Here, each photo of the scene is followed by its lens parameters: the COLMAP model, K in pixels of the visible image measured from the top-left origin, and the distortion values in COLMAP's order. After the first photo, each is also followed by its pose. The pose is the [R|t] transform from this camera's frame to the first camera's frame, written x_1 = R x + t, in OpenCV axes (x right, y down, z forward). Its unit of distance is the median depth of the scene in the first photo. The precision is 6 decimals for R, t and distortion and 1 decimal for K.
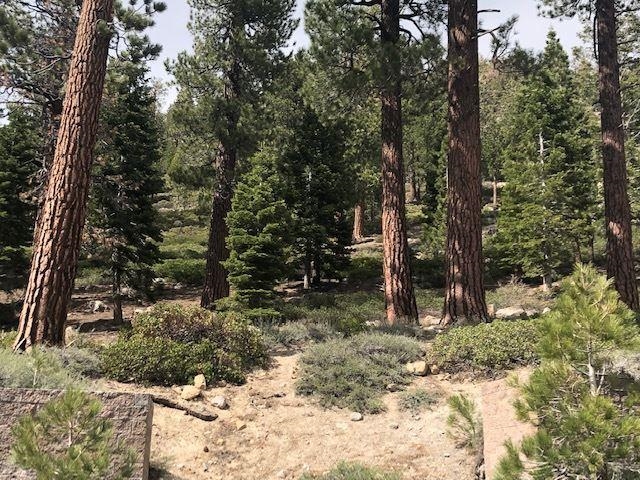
lens RADIAL K [[847.4, 0, 318.9], [0, 847.4, 233.1], [0, 0, 1]] dist [0.182788, -0.710948]
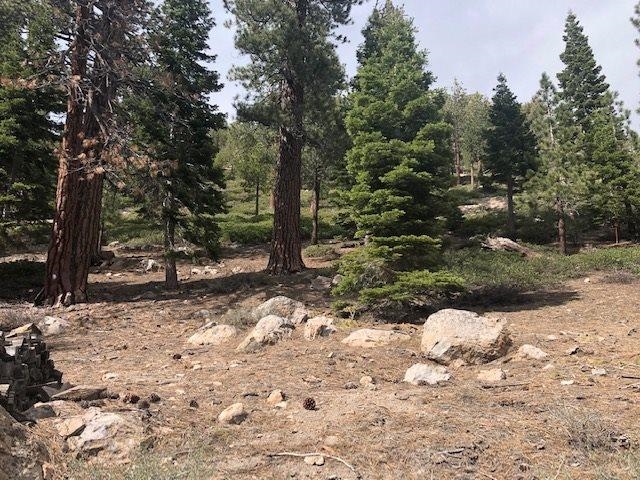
lens RADIAL K [[527.7, 0, 315.3], [0, 527.7, 234.7], [0, 0, 1]] dist [0.072596, -0.116406]
pose [[0.999707, 0.000994, 0.024168, -0.184567], [-0.001658, 0.999621, 0.027478, 0.069880], [-0.024132, -0.027510, 0.999330, 0.818877]]
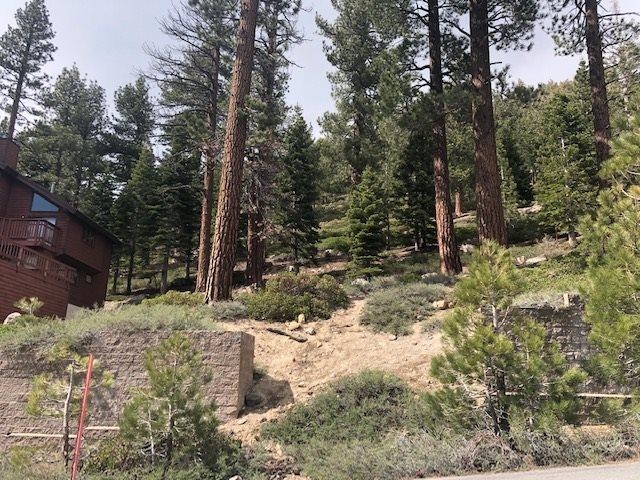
lens RADIAL K [[527.7, 0, 315.3], [0, 527.7, 234.7], [0, 0, 1]] dist [0.072596, -0.116406]
pose [[0.964240, -0.074017, -0.254485, 0.113603], [0.083306, 0.996187, 0.025900, -0.010694], [0.251597, -0.046174, 0.966730, 0.005079]]
